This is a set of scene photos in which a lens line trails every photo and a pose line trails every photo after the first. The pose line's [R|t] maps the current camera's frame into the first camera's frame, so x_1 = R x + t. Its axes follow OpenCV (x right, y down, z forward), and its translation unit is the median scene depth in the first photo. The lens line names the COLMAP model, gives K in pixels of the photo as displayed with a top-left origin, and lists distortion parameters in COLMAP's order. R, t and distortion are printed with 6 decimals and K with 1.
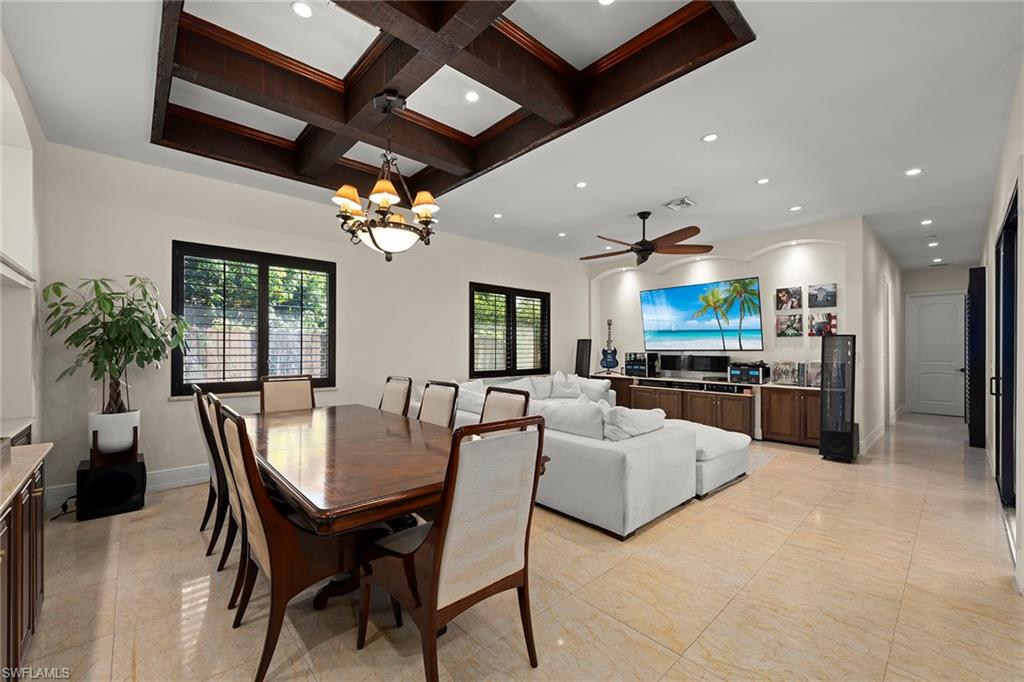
lens RADIAL K [[413.6, 0, 509.1], [0, 413.6, 347.1], [0, 0, 1]] dist [0.000058, -0.000088]
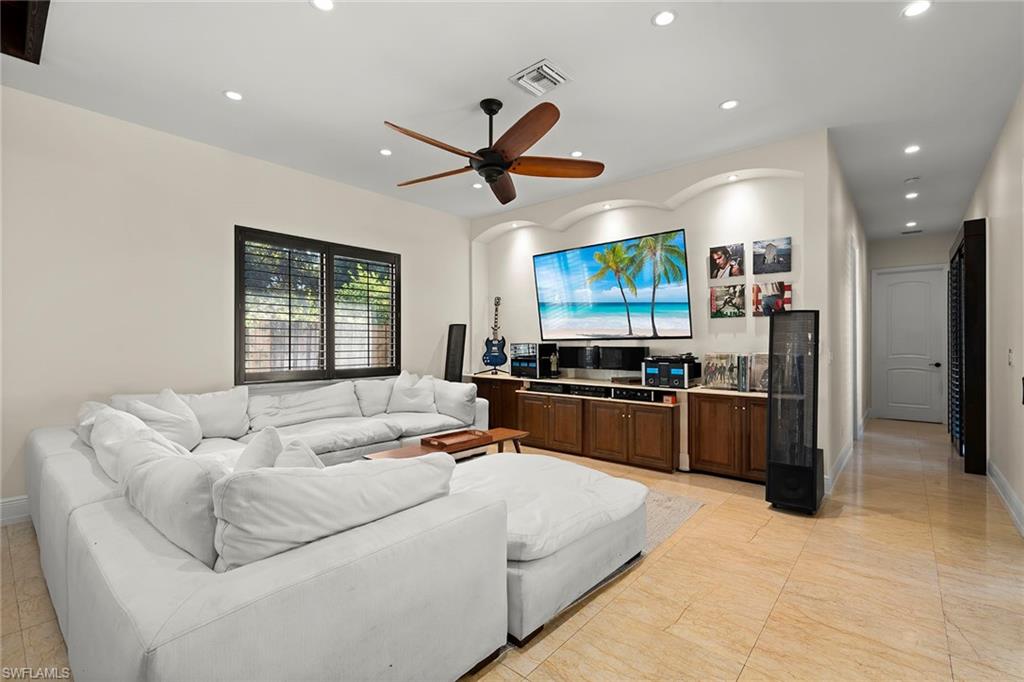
lens RADIAL K [[455.3, 0, 514.8], [0, 455.3, 342.7], [0, 0, 1]] dist [0.002160, 0.000192]
pose [[0.992833, -0.002017, 0.119495, 0.242507], [0.002059, 0.999998, -0.000230, 0.015624], [-0.119495, 0.000474, 0.992835, 0.300733]]
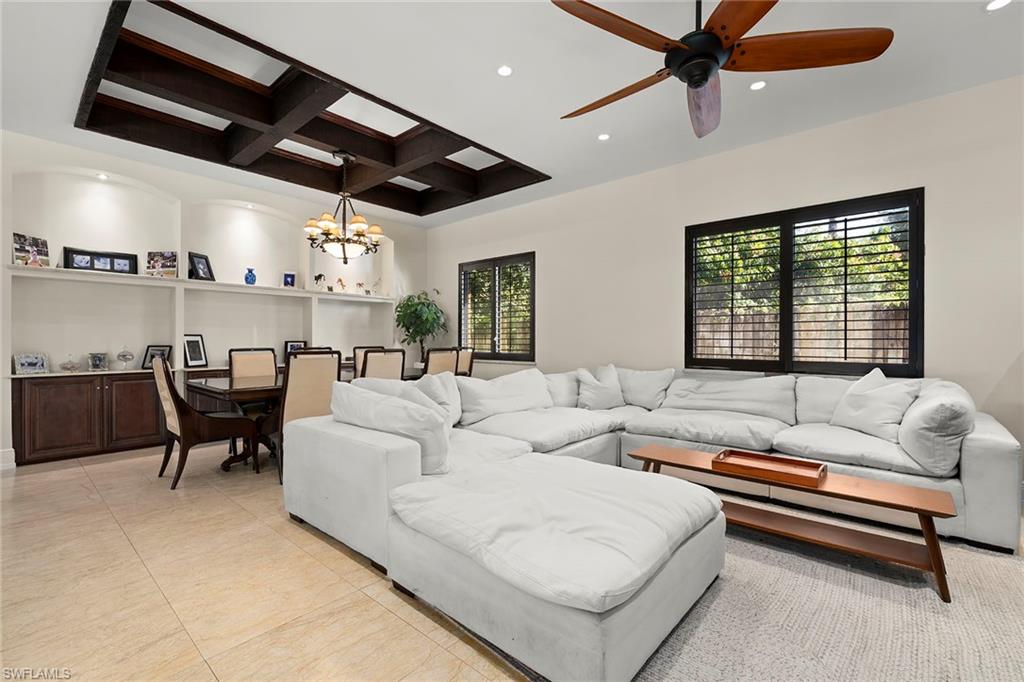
lens RADIAL K [[448.8, 0, 512.0], [0, 448.8, 341.0], [0, 0, 1]] dist [0.000870, 0.000254]
pose [[0.105008, -0.002023, -0.994469, 0.637589], [0.000536, 0.999998, -0.001977, 0.033883], [0.994471, -0.000325, 0.105009, 0.661745]]
